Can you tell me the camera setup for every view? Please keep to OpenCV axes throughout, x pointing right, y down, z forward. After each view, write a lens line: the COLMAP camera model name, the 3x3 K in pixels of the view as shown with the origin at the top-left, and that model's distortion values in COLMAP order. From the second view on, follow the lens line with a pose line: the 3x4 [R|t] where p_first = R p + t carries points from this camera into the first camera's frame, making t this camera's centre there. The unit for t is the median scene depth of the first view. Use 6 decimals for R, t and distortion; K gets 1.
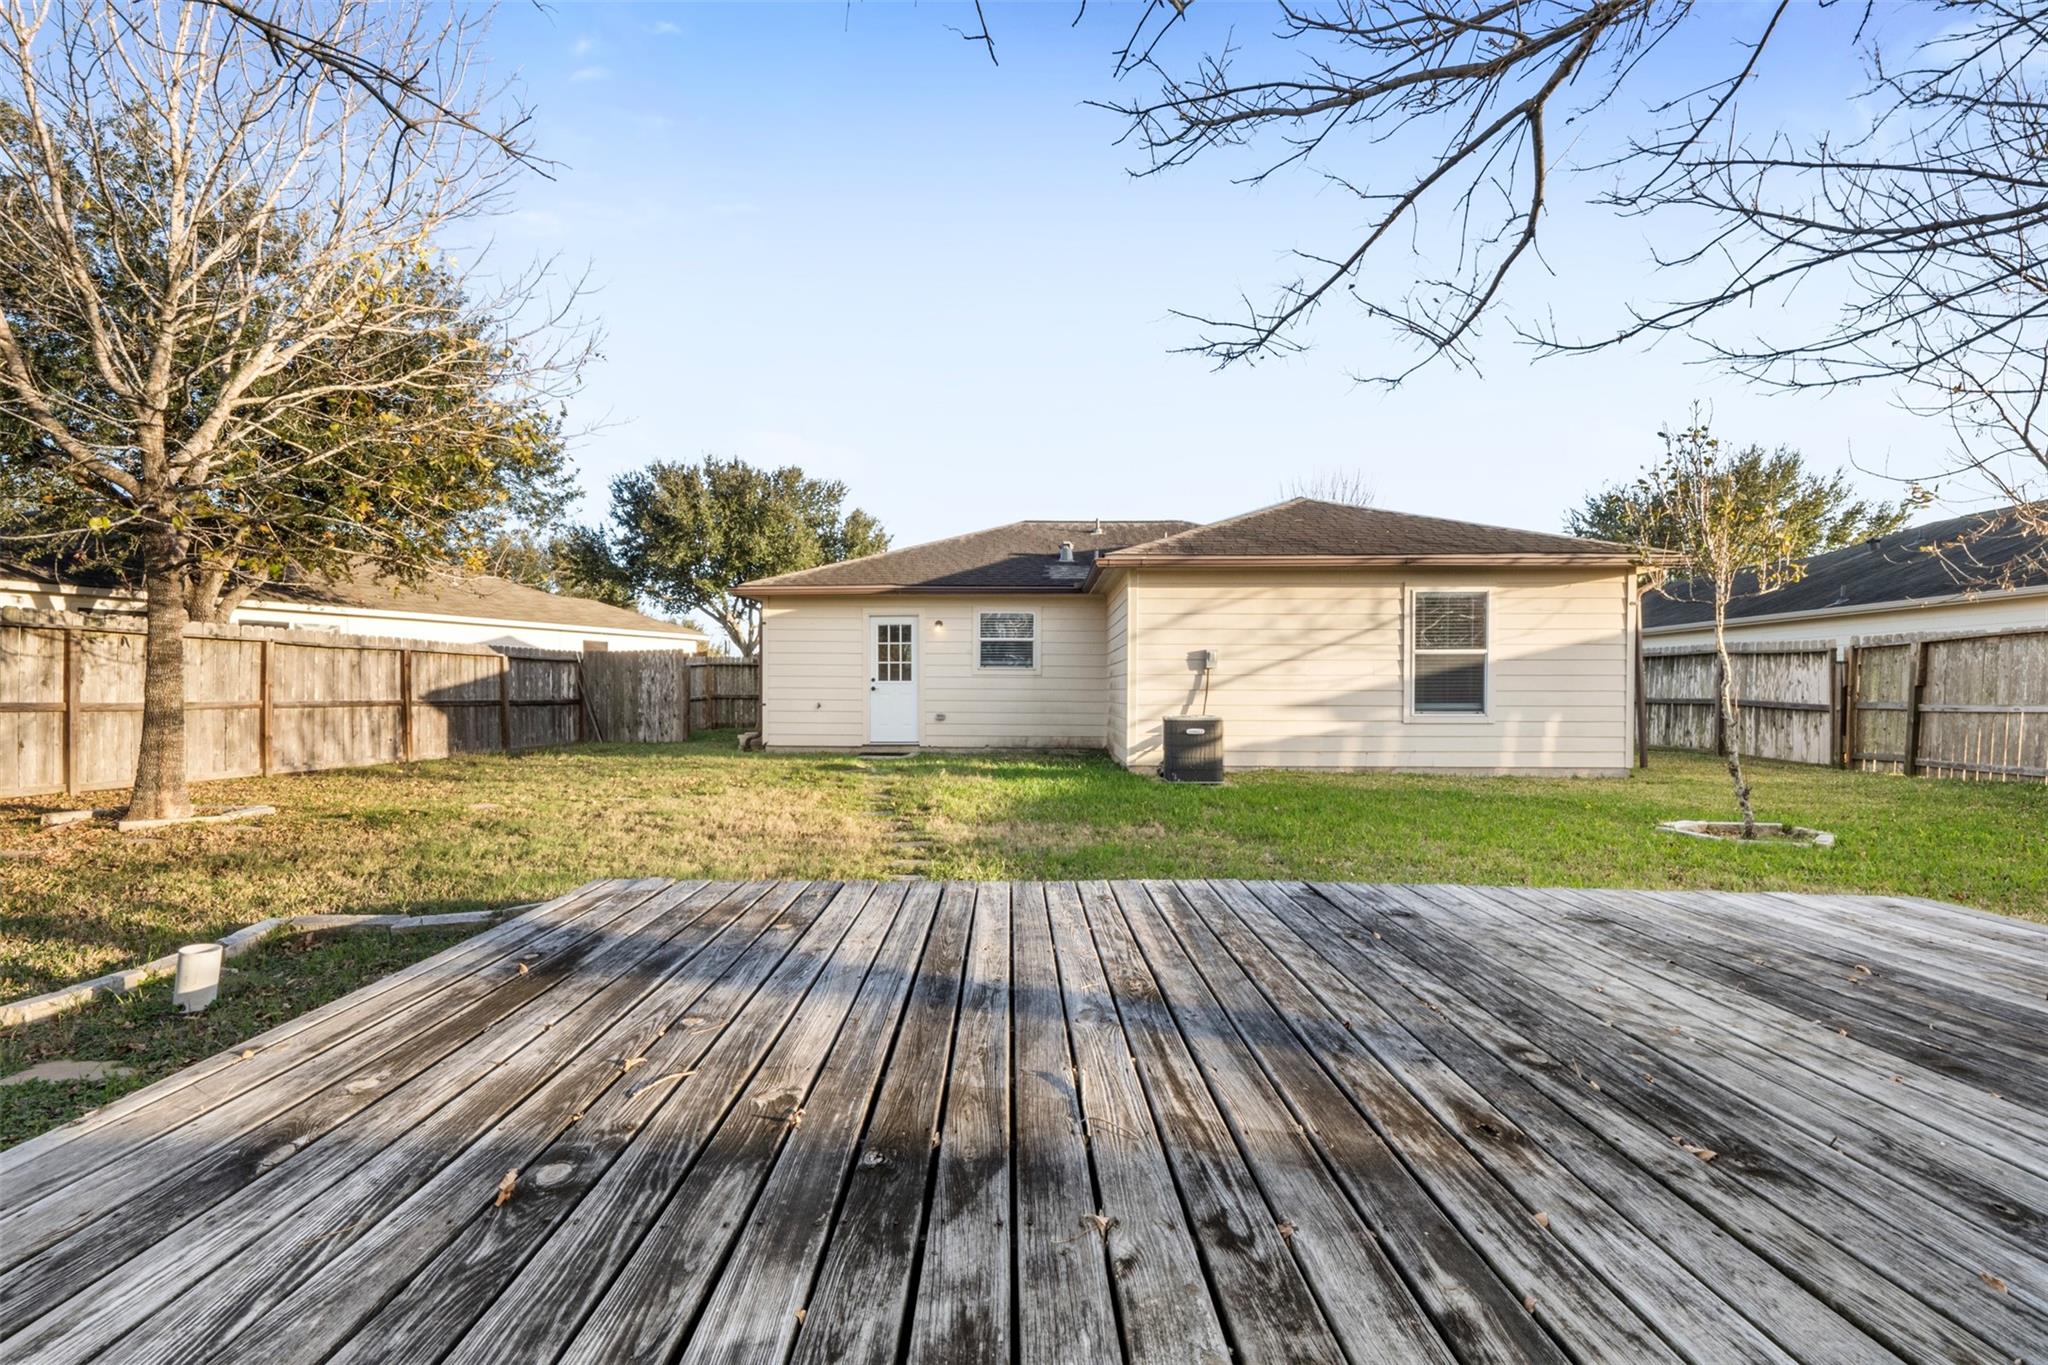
lens RADIAL K [[862.7, 0, 1024.0], [0, 862.7, 682.5], [0, 0, 1]] dist [0.017744, 0.000039]
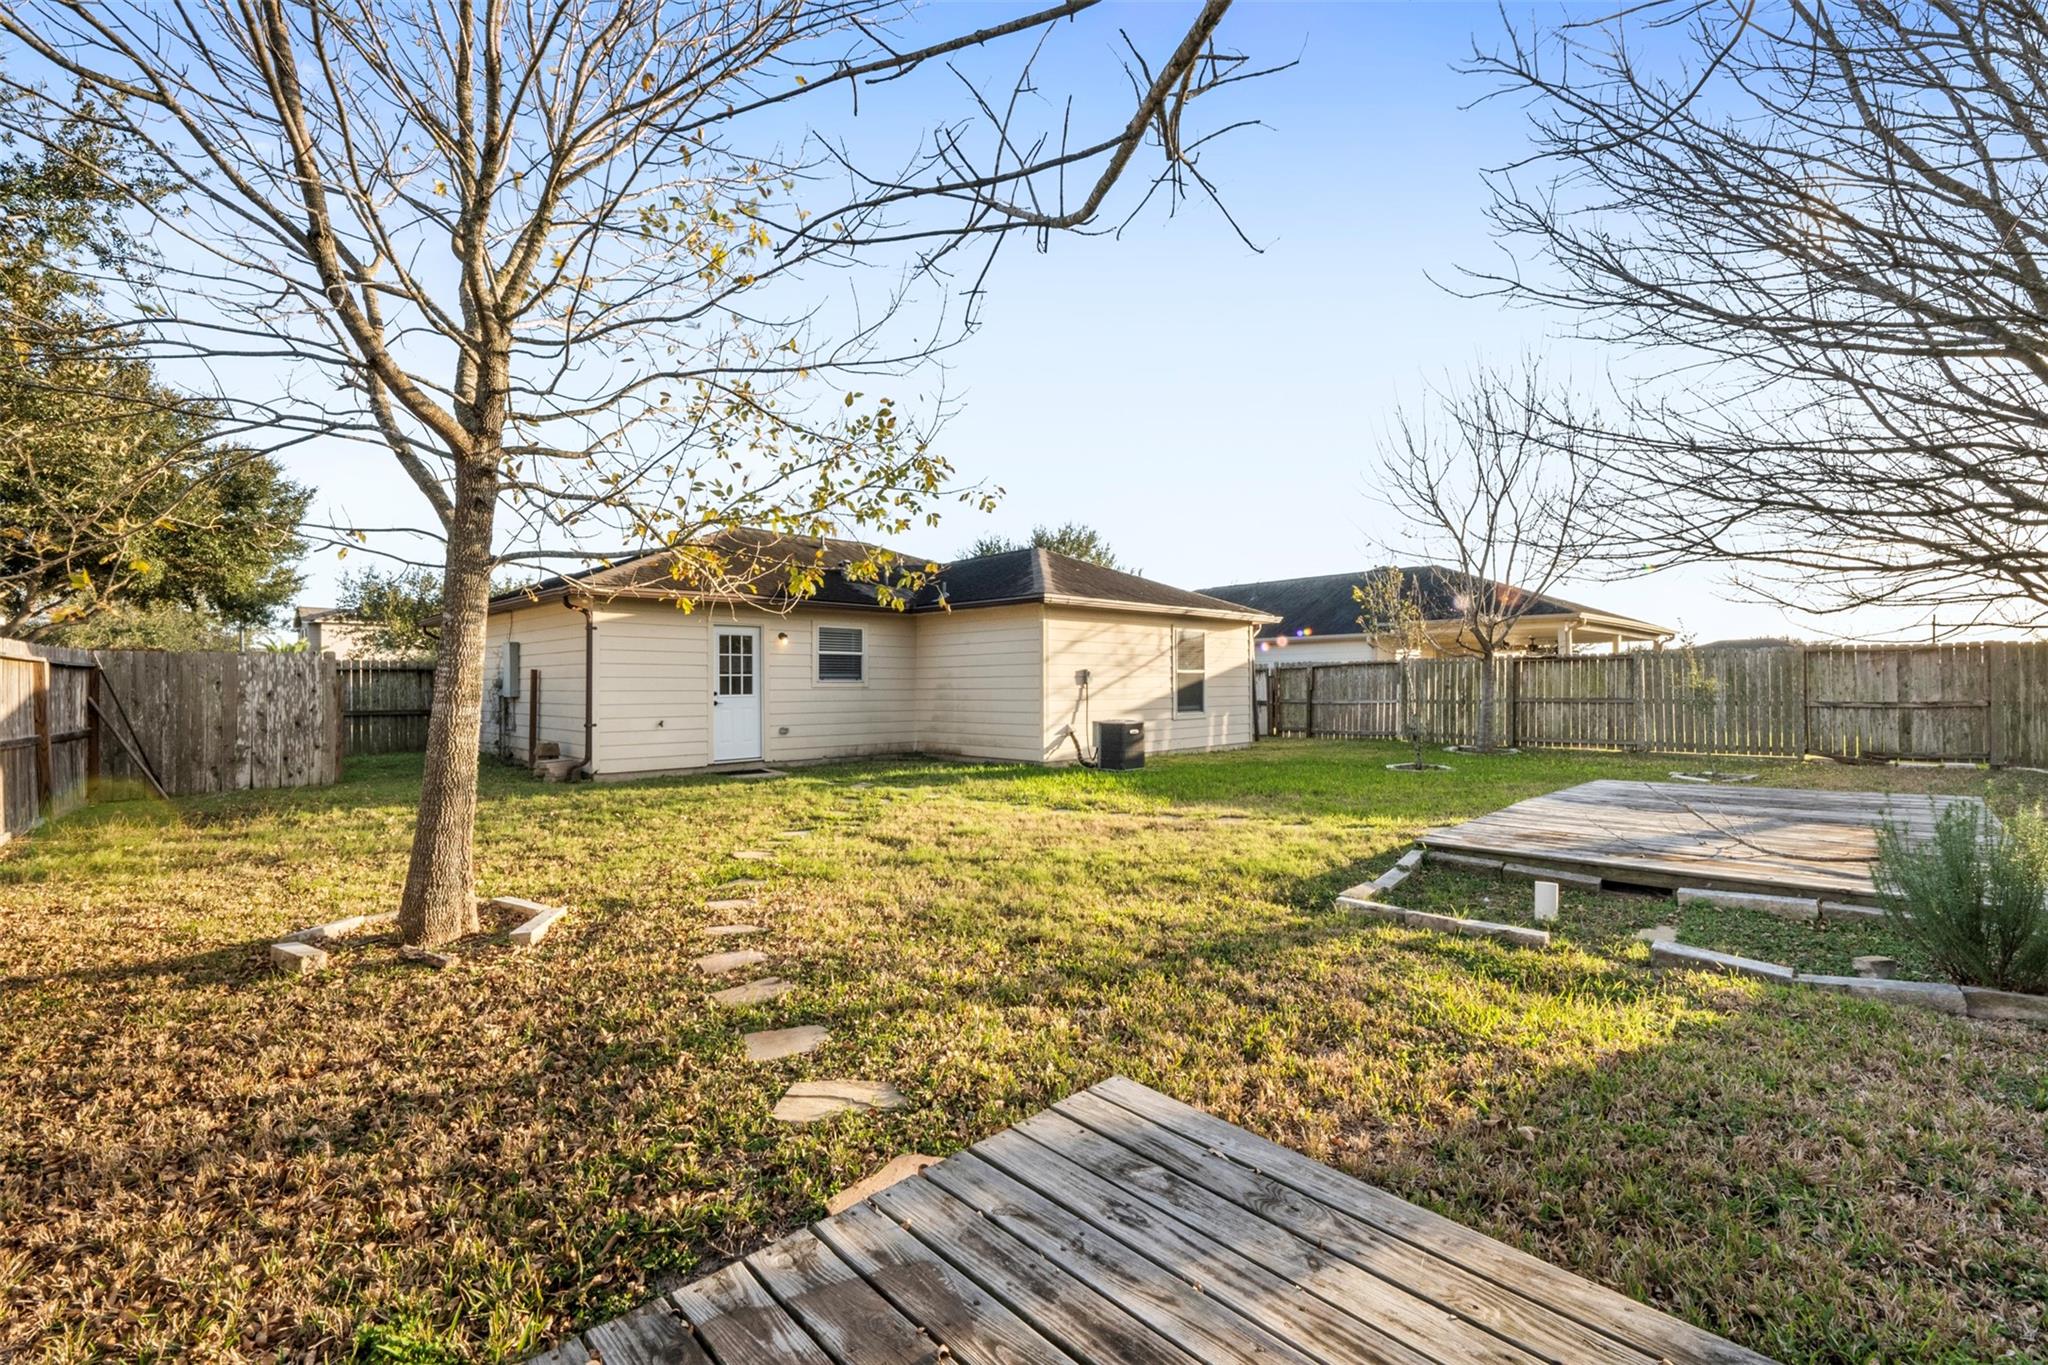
lens RADIAL K [[862.7, 0, 1024.0], [0, 862.7, 682.5], [0, 0, 1]] dist [0.017744, 0.000039]
pose [[0.703195, -0.006079, 0.710971, -0.708395], [0.000059, 0.999964, 0.008492, -0.027536], [-0.710997, -0.005930, 0.703170, 0.134092]]
